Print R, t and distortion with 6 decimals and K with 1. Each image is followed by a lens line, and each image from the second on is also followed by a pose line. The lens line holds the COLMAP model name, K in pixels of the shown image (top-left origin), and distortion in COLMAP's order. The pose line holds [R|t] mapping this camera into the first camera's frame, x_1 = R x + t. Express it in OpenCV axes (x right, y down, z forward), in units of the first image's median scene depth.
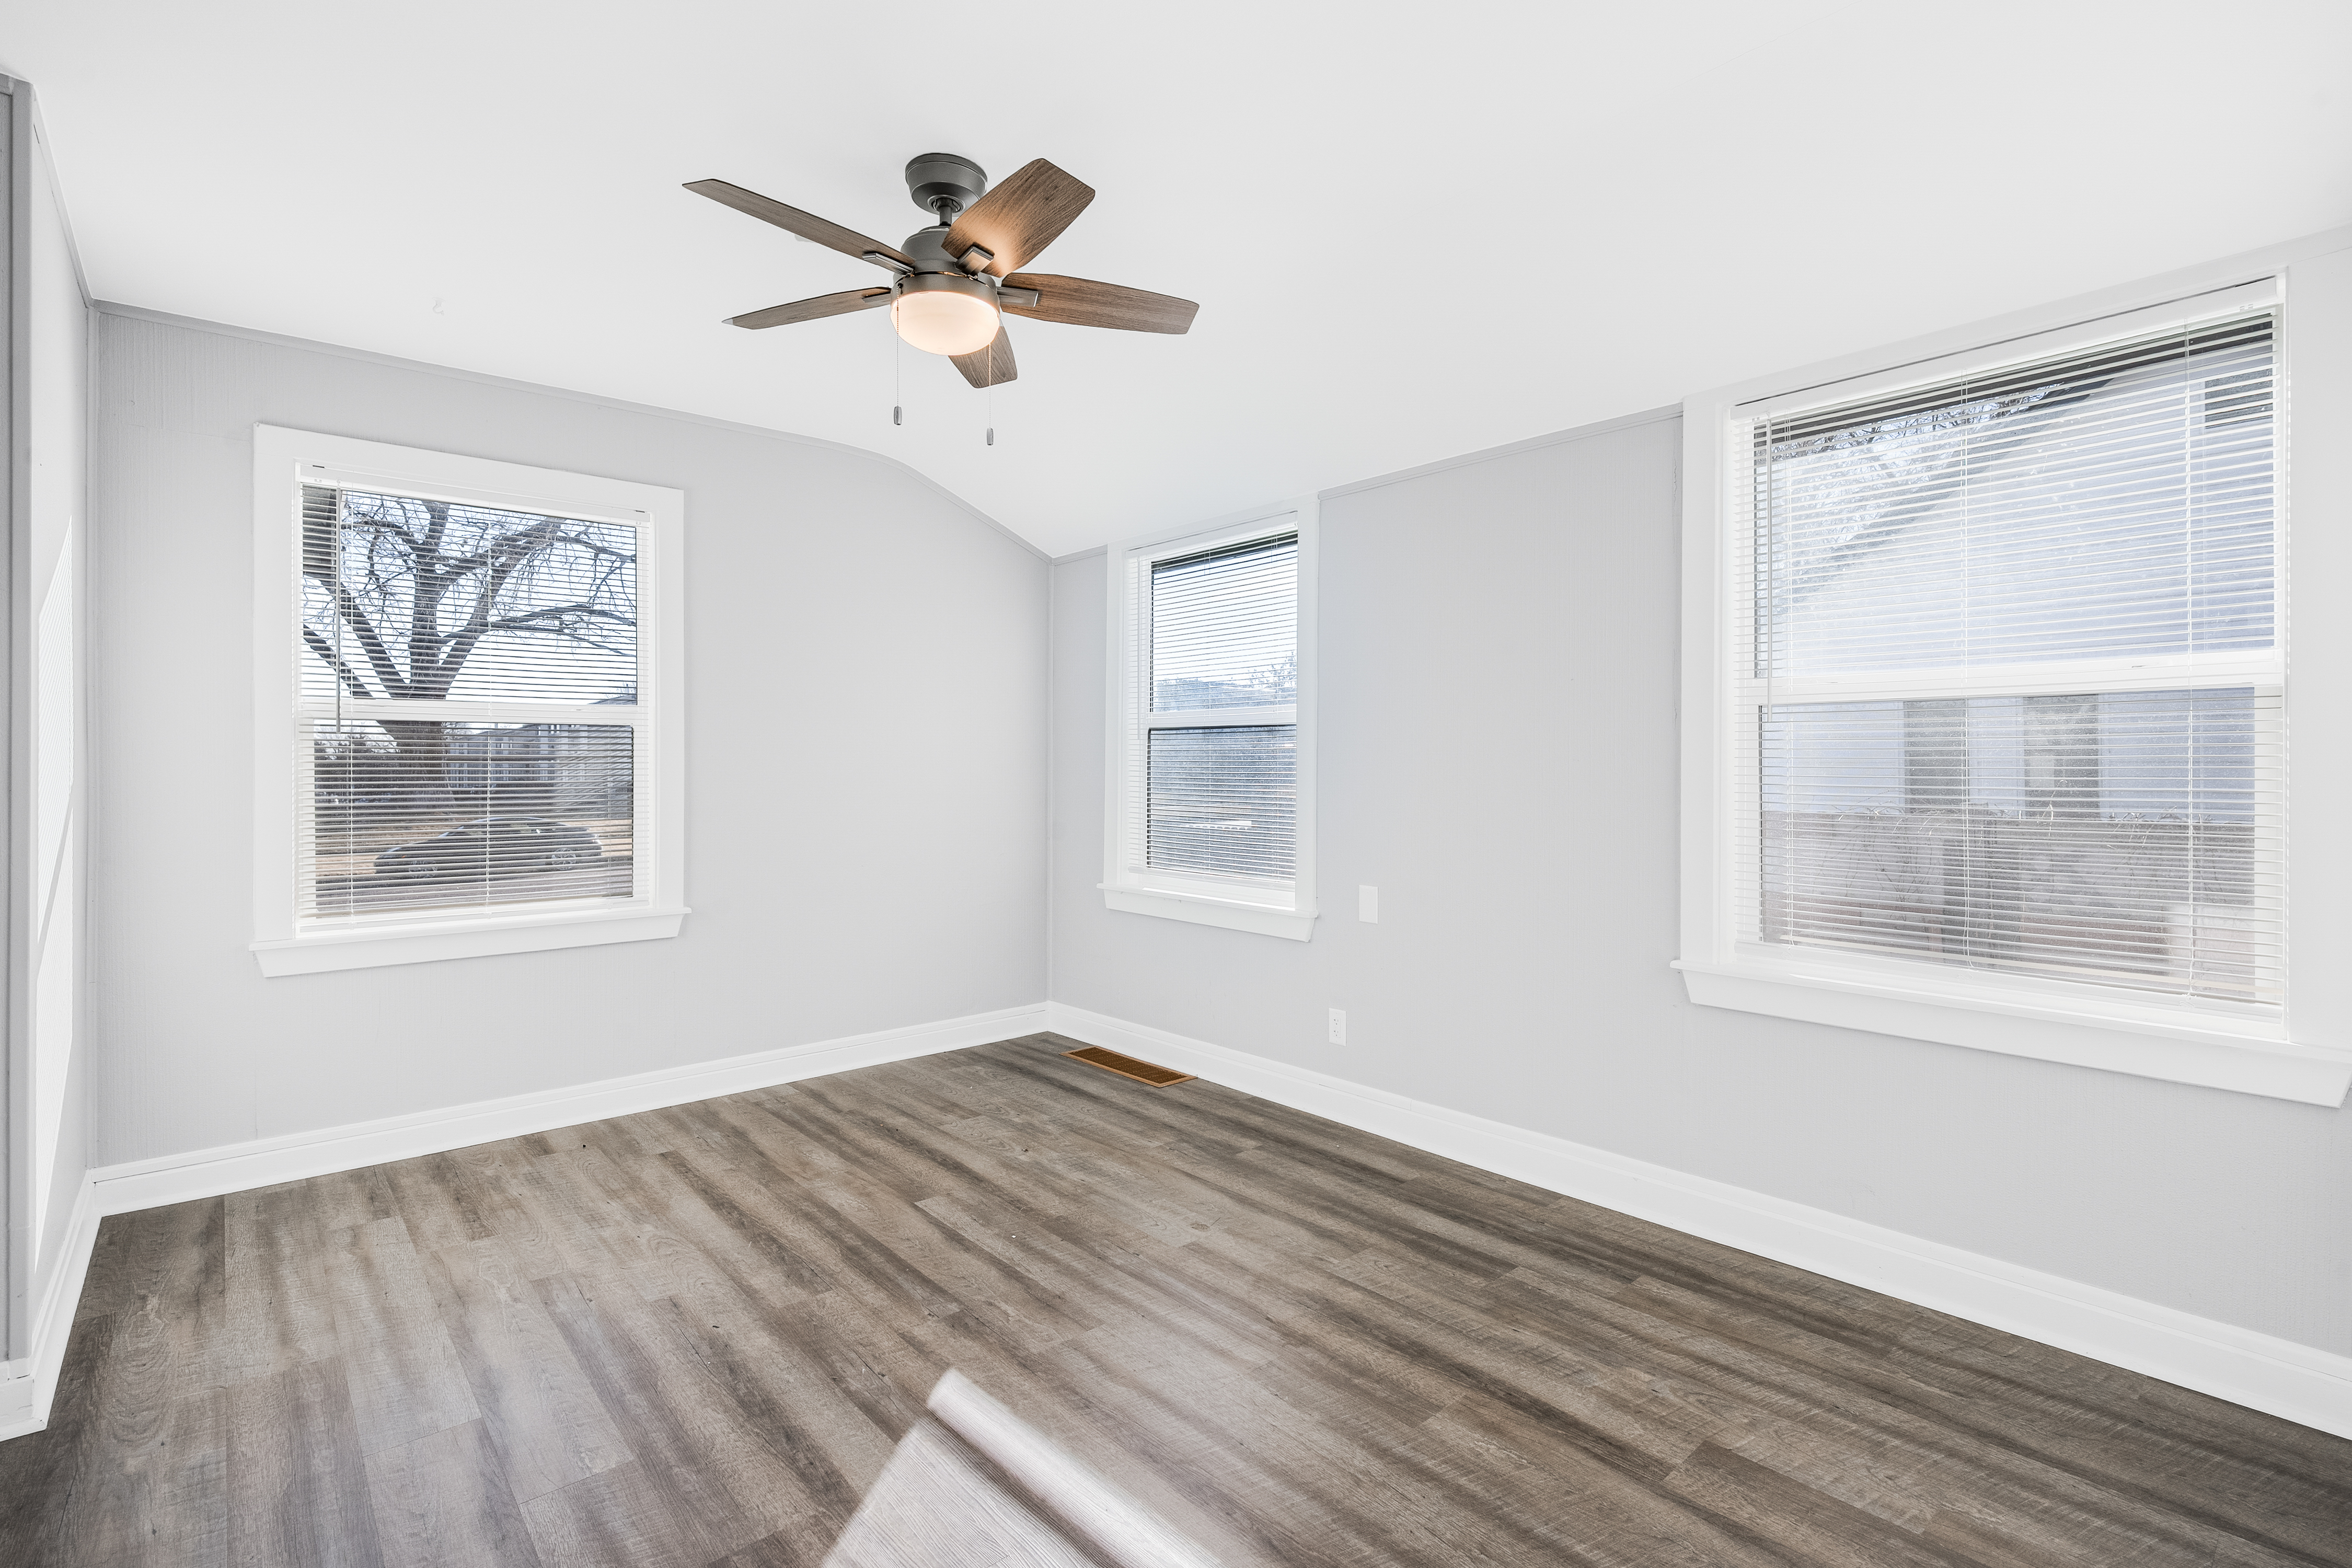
lens RADIAL K [[1077.9, 0, 1175.9], [0, 1077.9, 772.7], [0, 0, 1]] dist [-0.002661, -0.000300]
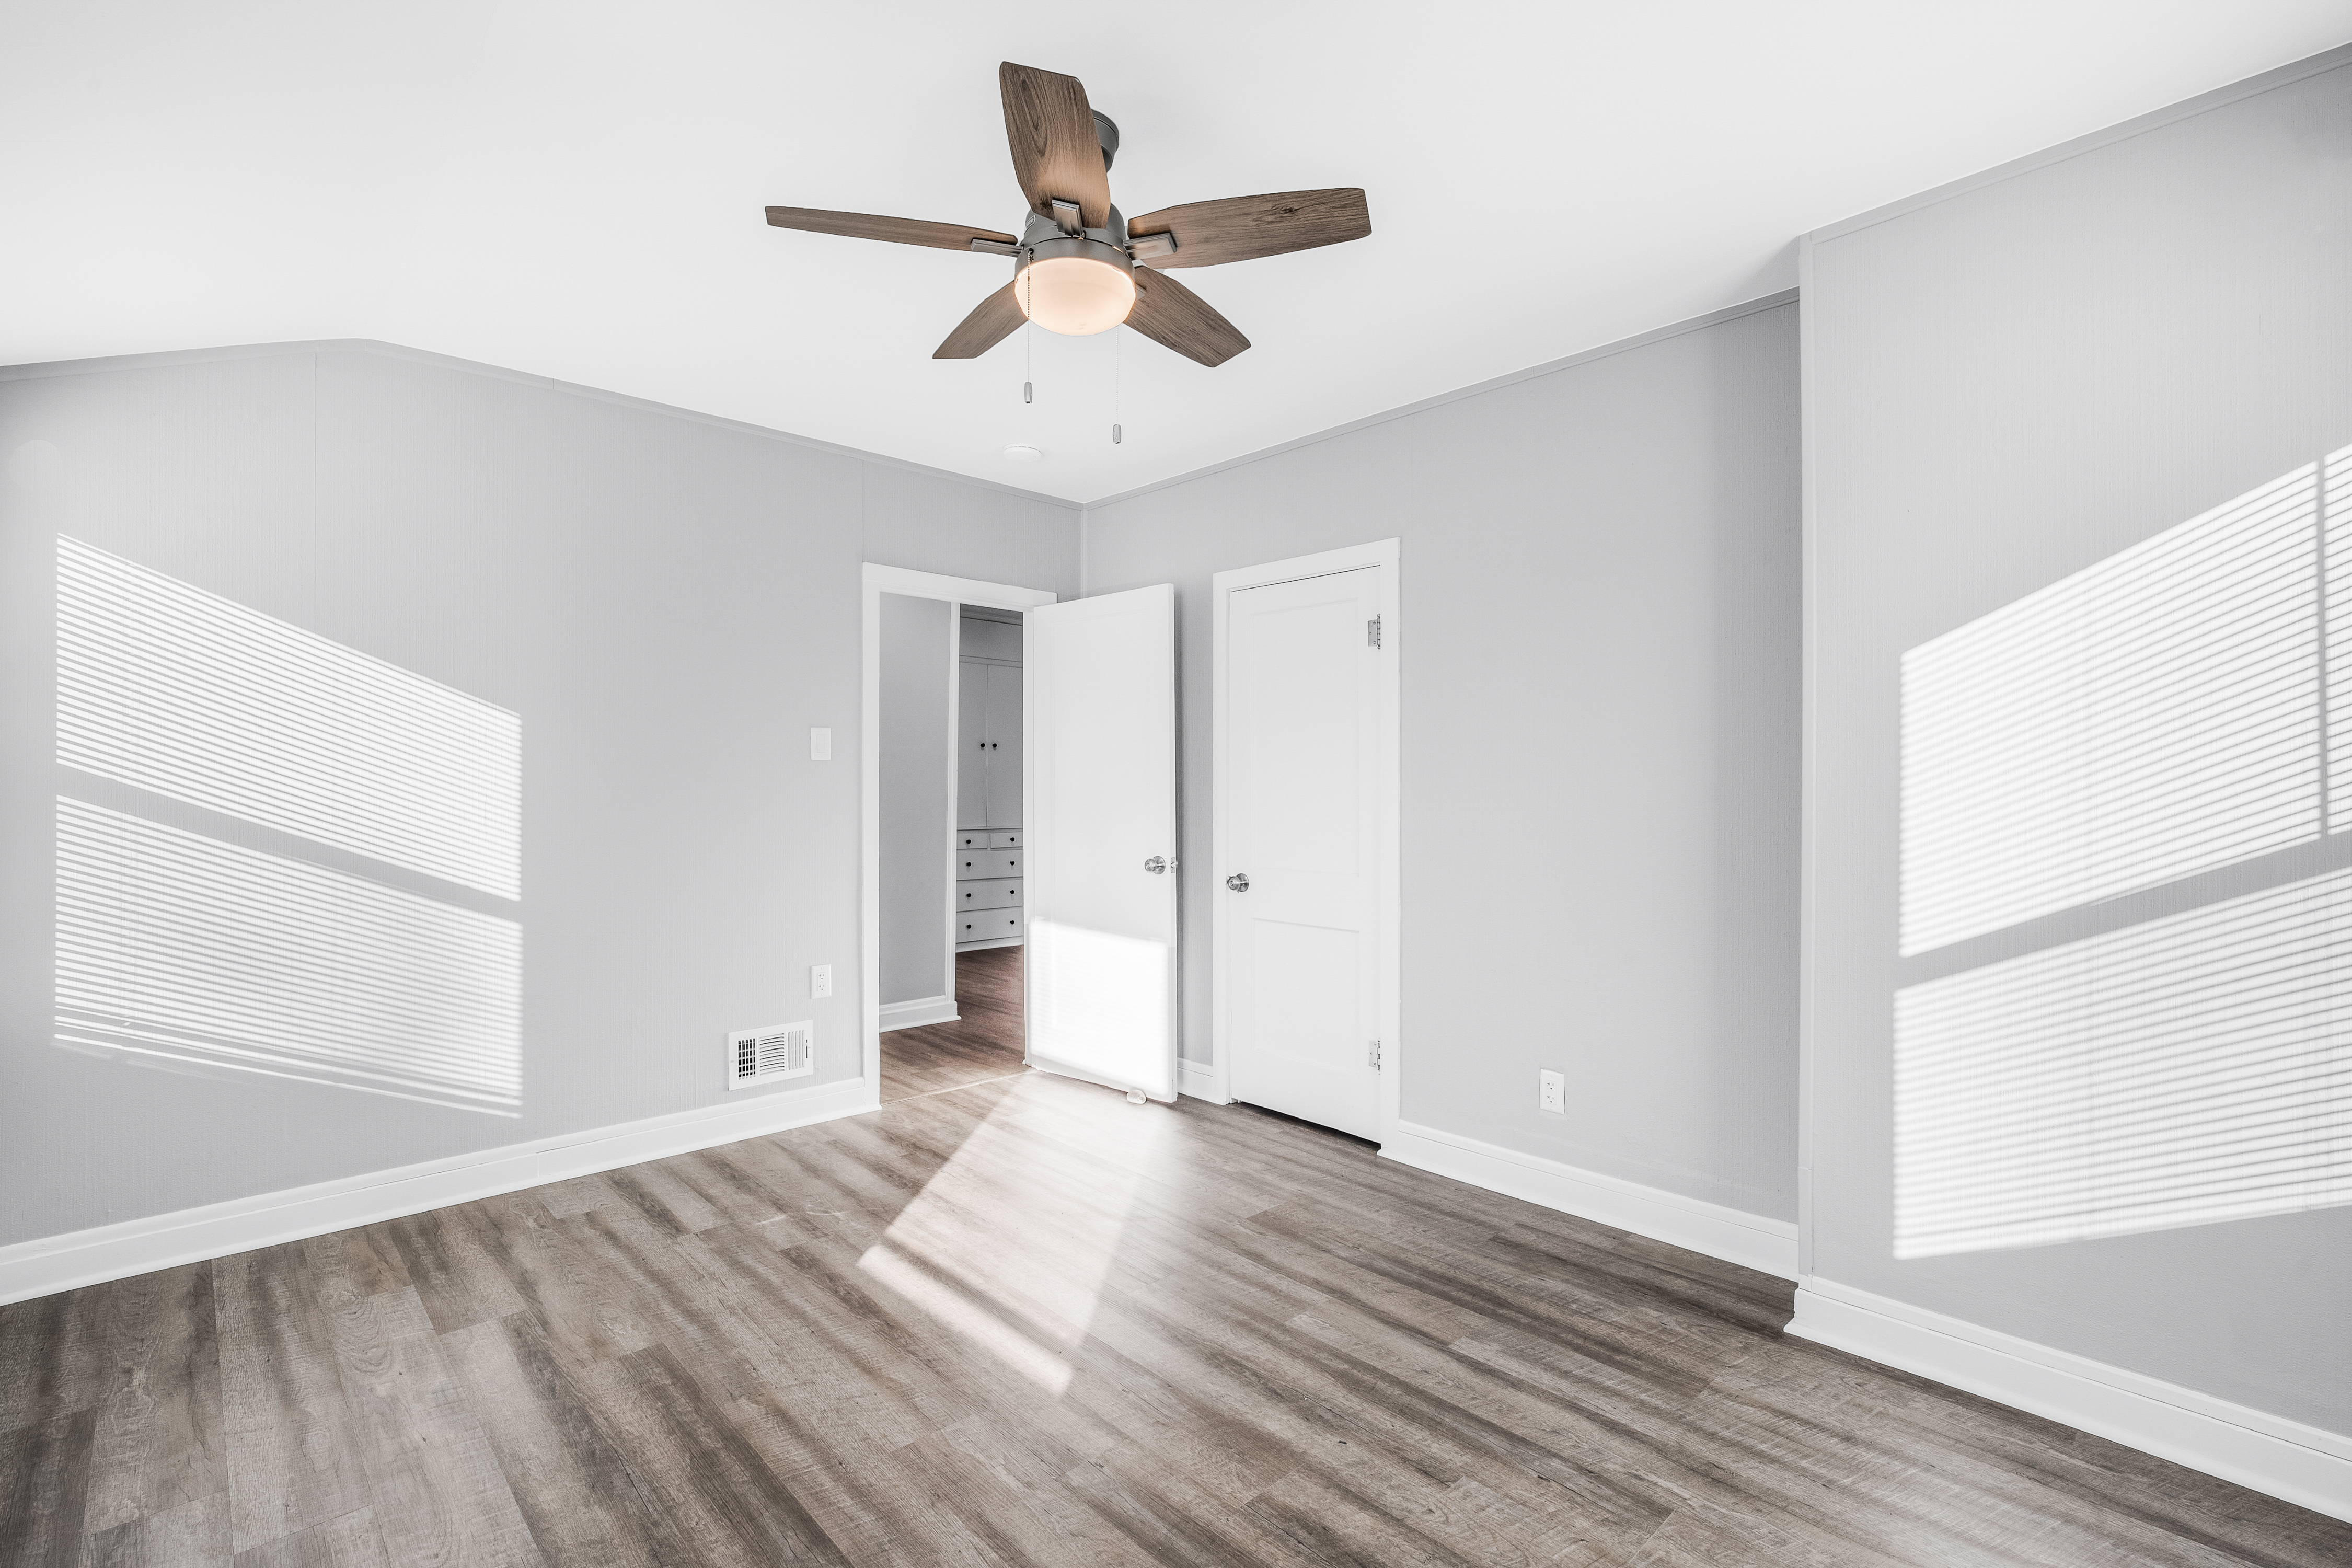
lens RADIAL K [[1077.9, 0, 1176.1], [0, 1077.9, 779.0], [0, 0, 1]] dist [-0.002661, -0.000300]
pose [[-0.999565, 0.001453, -0.029473, -0.287912], [0.001406, 0.999998, 0.001612, -0.022786], [0.029475, 0.001570, -0.999564, 1.996654]]
